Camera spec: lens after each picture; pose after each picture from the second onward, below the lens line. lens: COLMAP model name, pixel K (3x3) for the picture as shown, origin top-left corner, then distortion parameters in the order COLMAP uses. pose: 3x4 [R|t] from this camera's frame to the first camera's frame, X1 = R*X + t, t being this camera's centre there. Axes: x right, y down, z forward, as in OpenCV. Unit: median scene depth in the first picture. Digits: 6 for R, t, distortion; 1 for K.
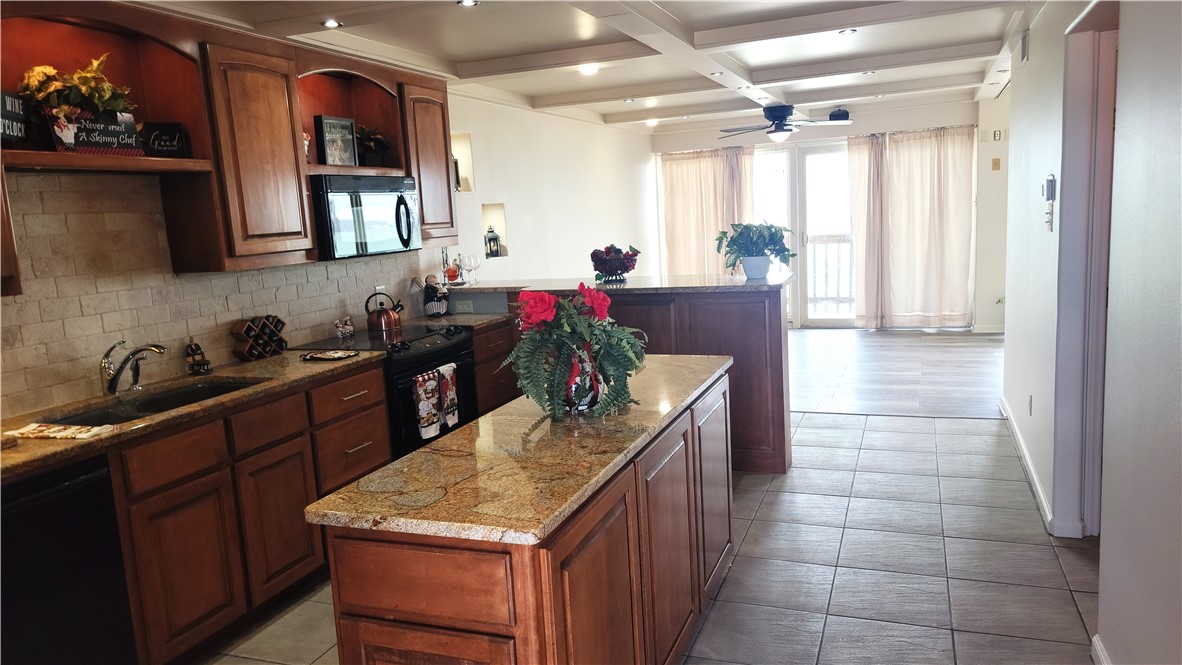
lens RADIAL K [[833.5, 0, 591.0], [0, 833.5, 332.5], [0, 0, 1]] dist [0.085863, -0.058651]
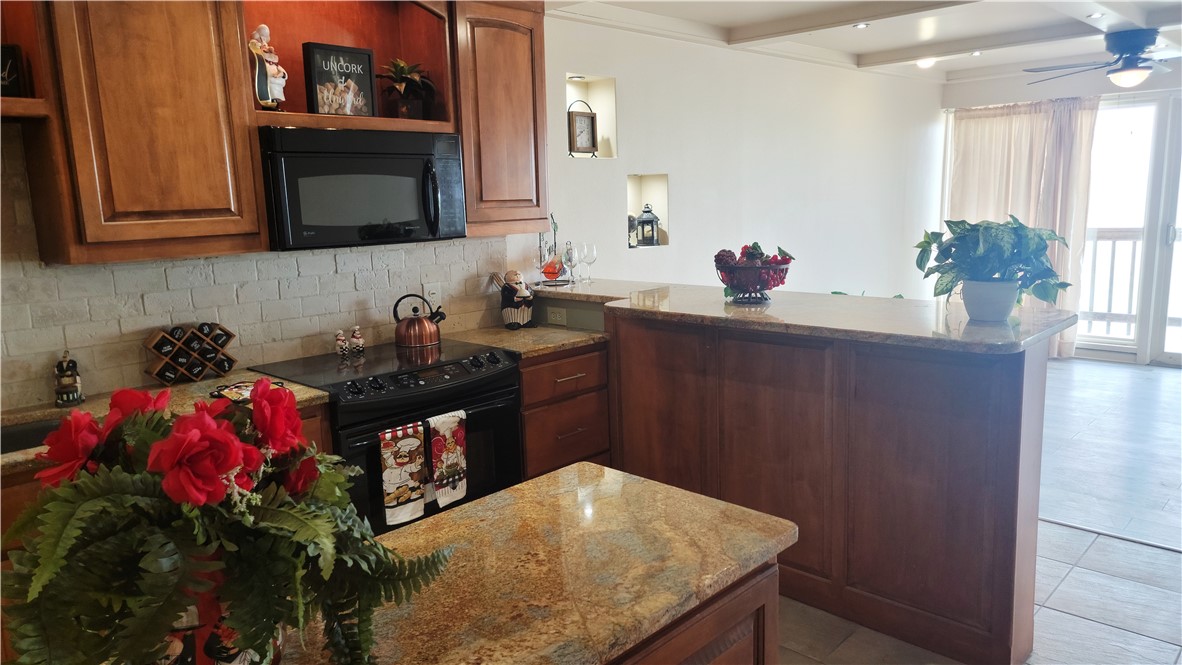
lens RADIAL K [[833.5, 0, 591.0], [0, 833.5, 332.5], [0, 0, 1]] dist [0.085863, -0.058651]
pose [[0.928683, 0.092957, -0.359036, 0.155561], [-0.079533, 0.995474, 0.052015, -0.064521], [0.362247, -0.019751, 0.931873, 0.378803]]
